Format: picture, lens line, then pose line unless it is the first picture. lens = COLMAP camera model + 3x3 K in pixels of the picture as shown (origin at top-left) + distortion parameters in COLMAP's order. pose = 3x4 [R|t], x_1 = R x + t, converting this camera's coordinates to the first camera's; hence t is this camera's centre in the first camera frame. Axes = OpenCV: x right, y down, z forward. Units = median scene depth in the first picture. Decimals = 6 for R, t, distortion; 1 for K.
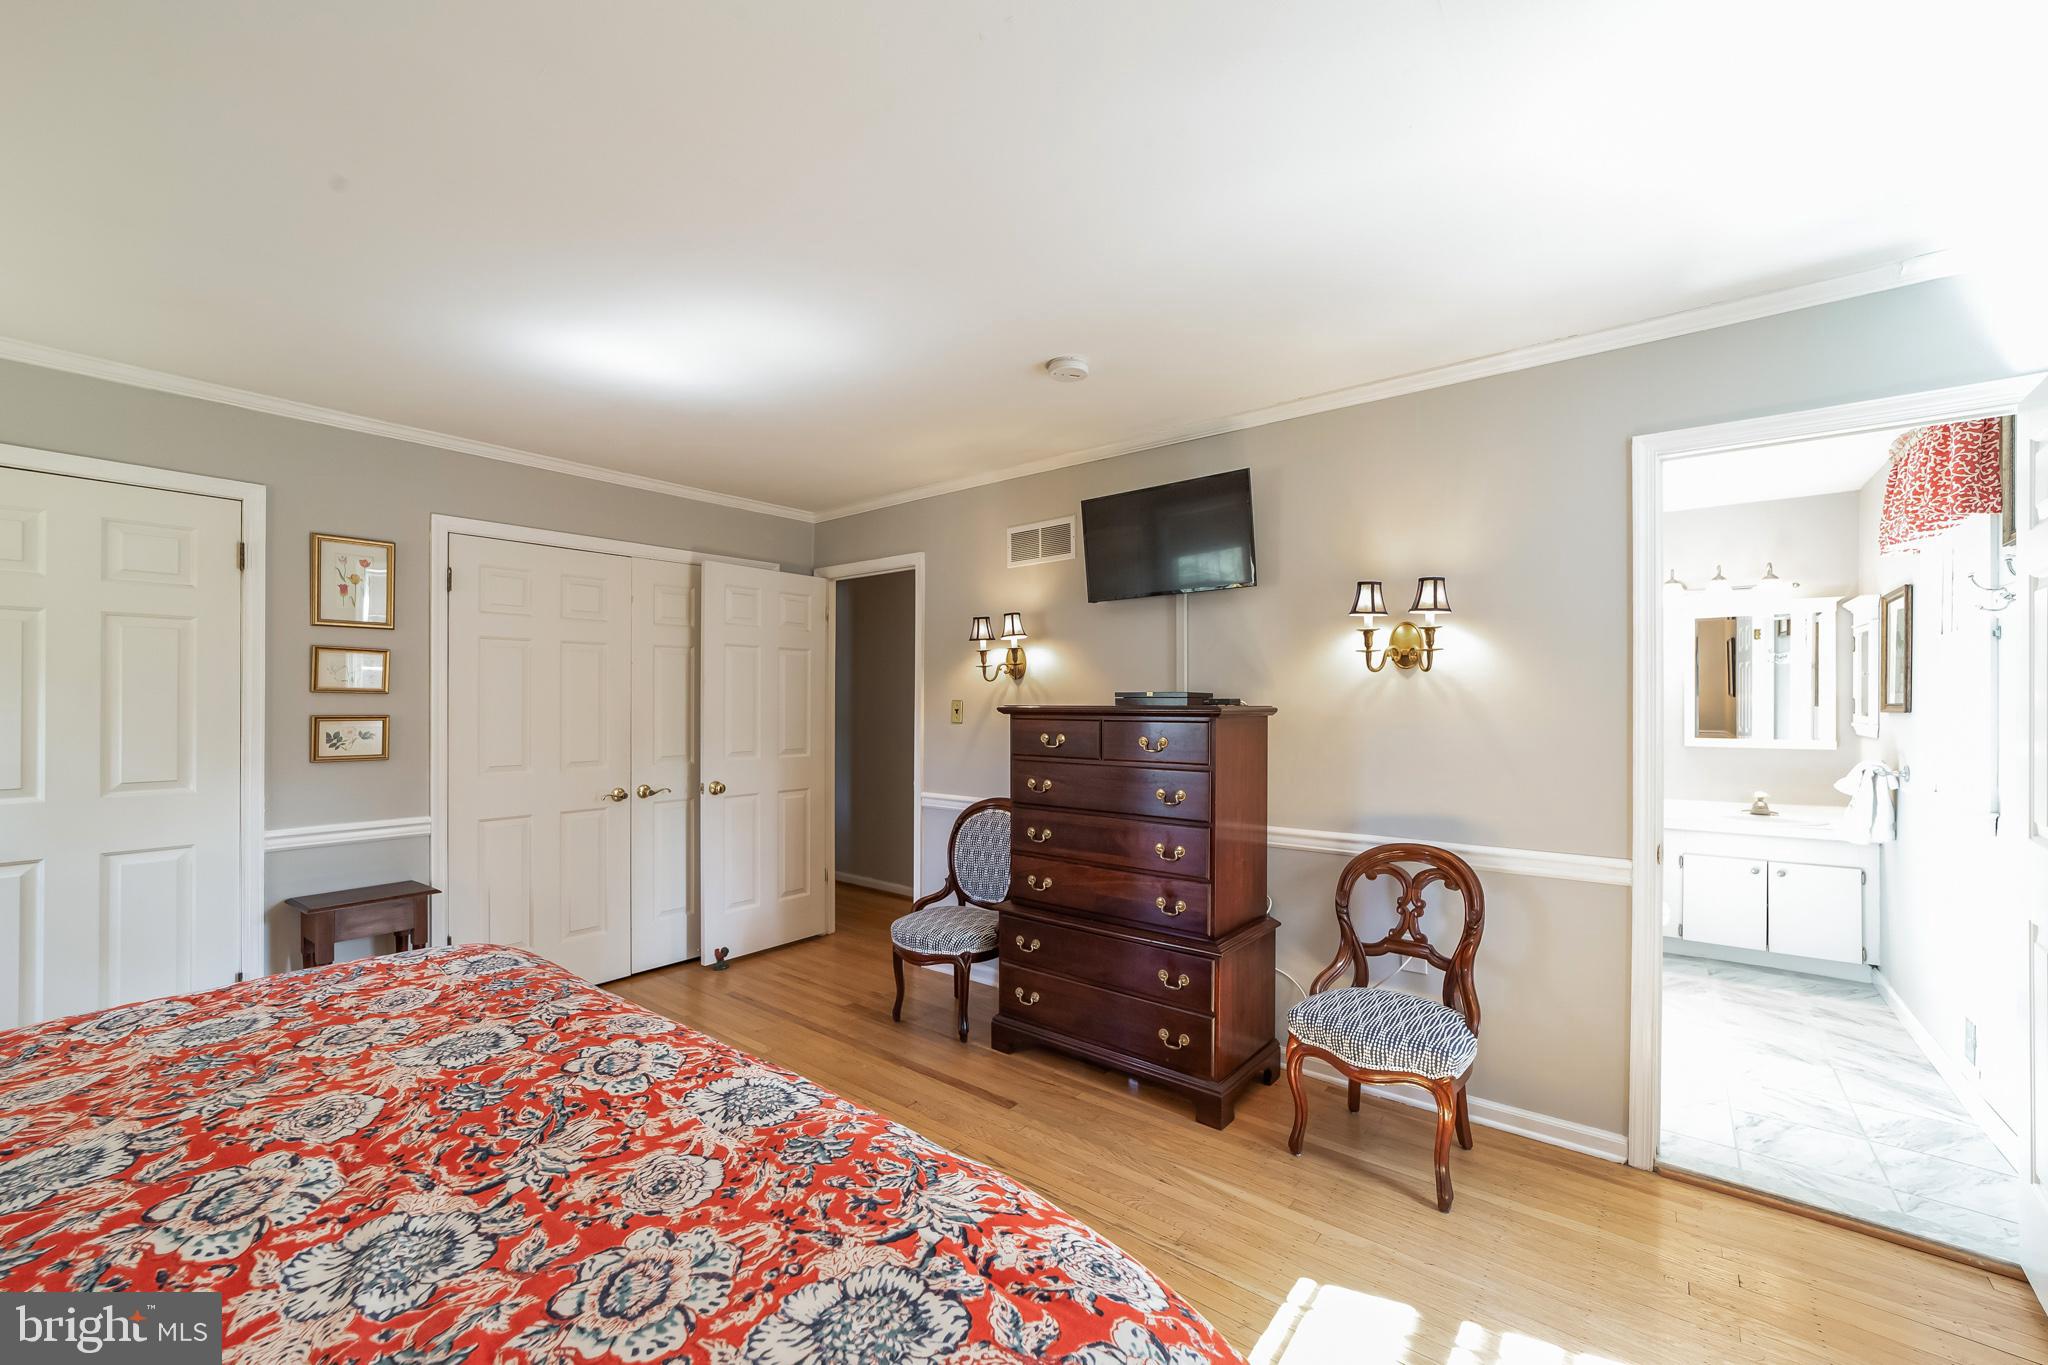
lens RADIAL K [[827.6, 0, 1027.9], [0, 827.6, 694.4], [0, 0, 1]] dist [0.017717, 0.010703]
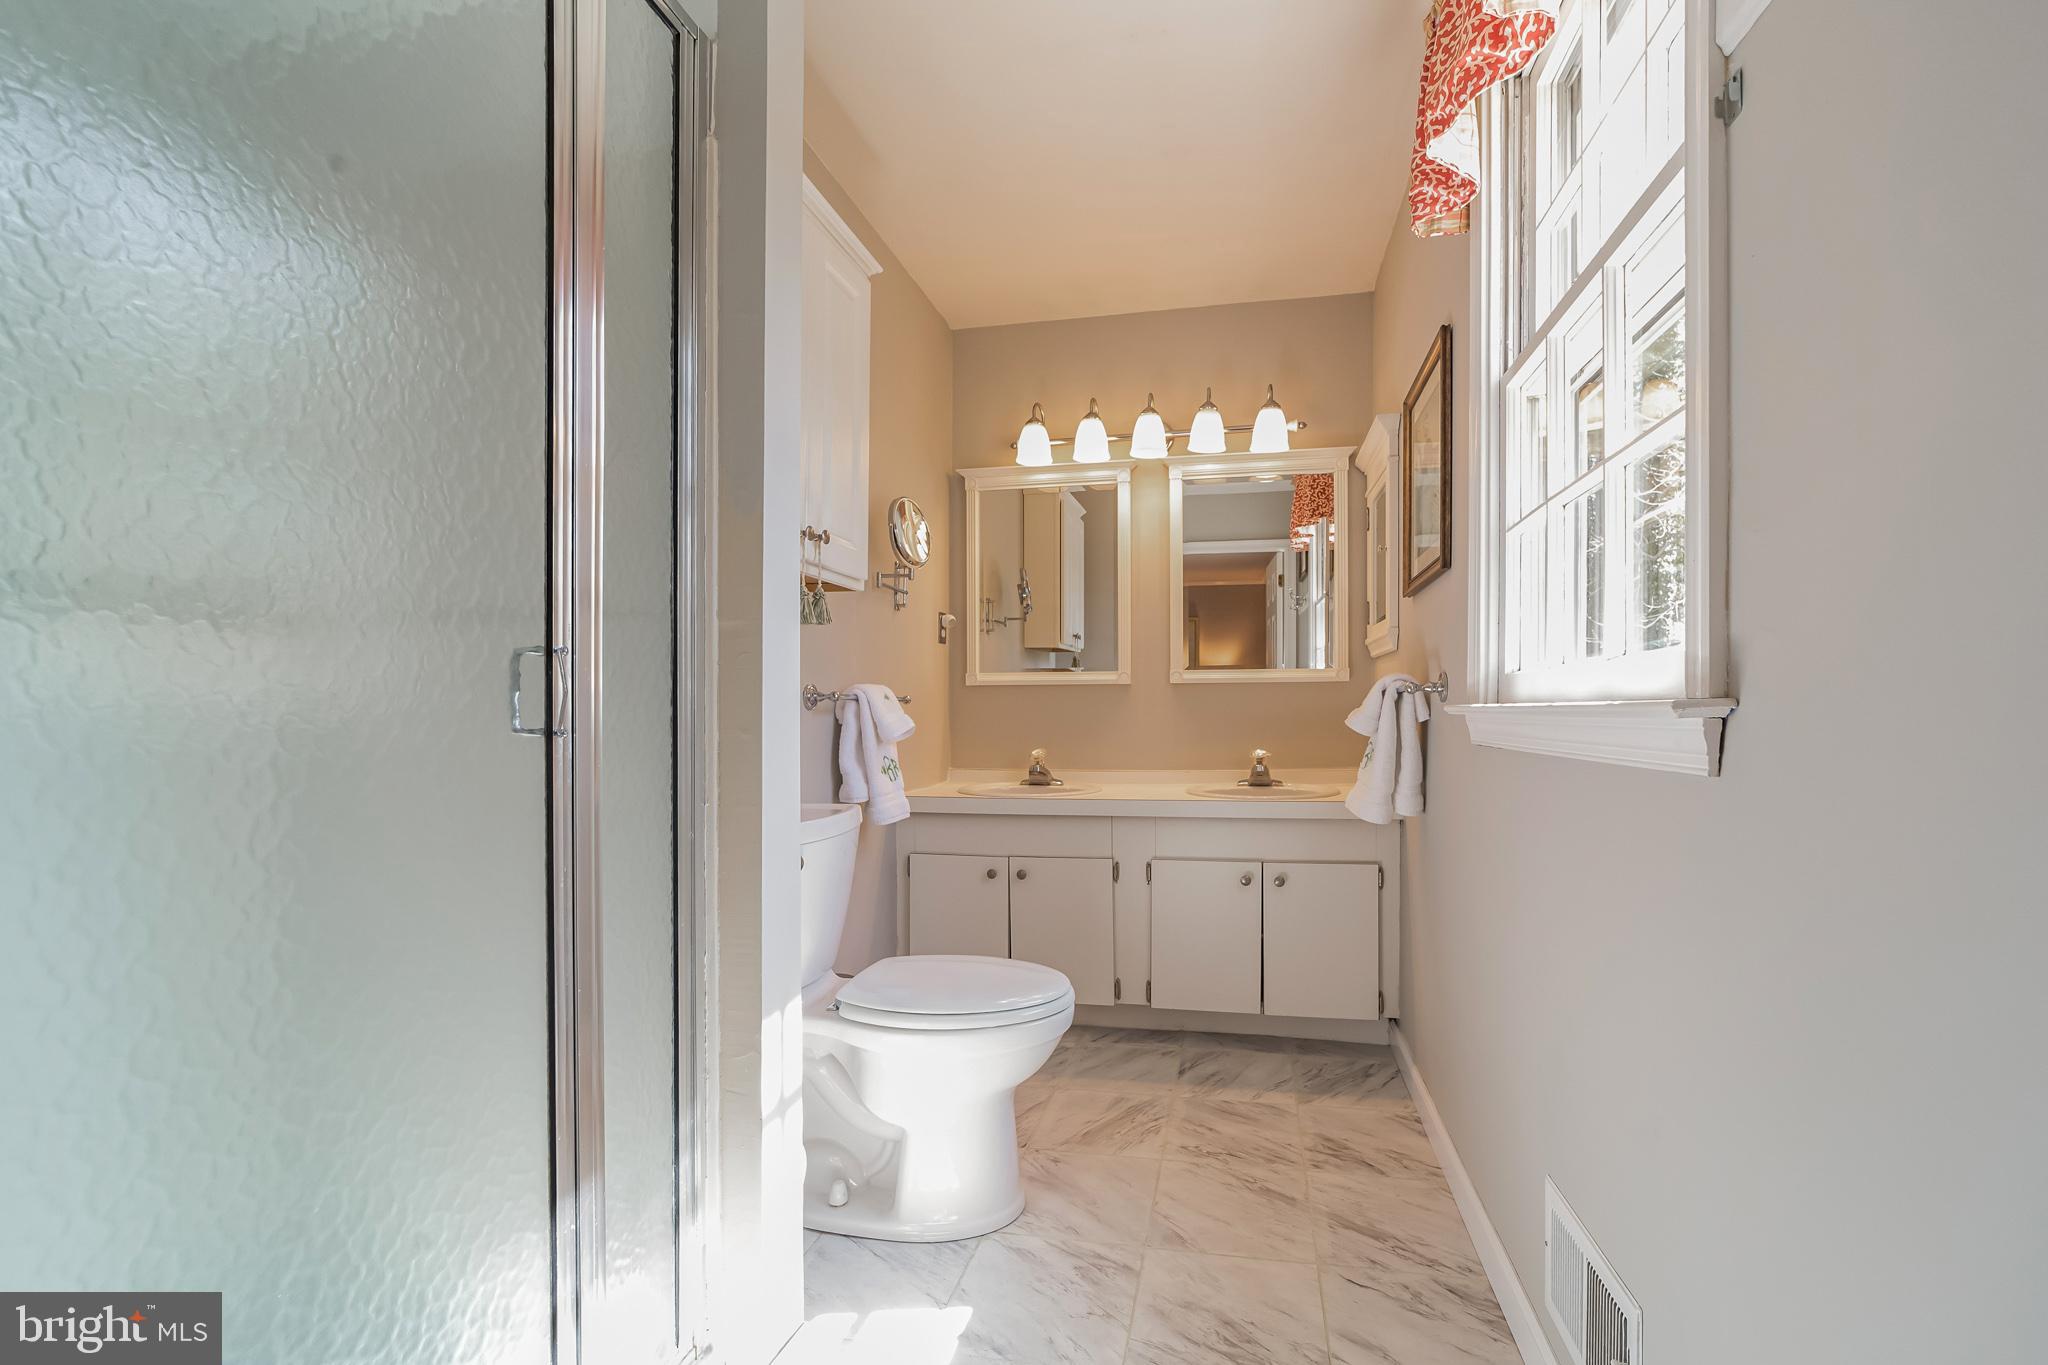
lens RADIAL K [[827.6, 0, 1027.9], [0, 827.6, 694.4], [0, 0, 1]] dist [0.017717, 0.010703]
pose [[0.926042, 0.006415, 0.377365, 0.515786], [-0.000484, 0.999875, -0.015809, 0.091822], [-0.377419, 0.014458, 0.925930, 0.536005]]
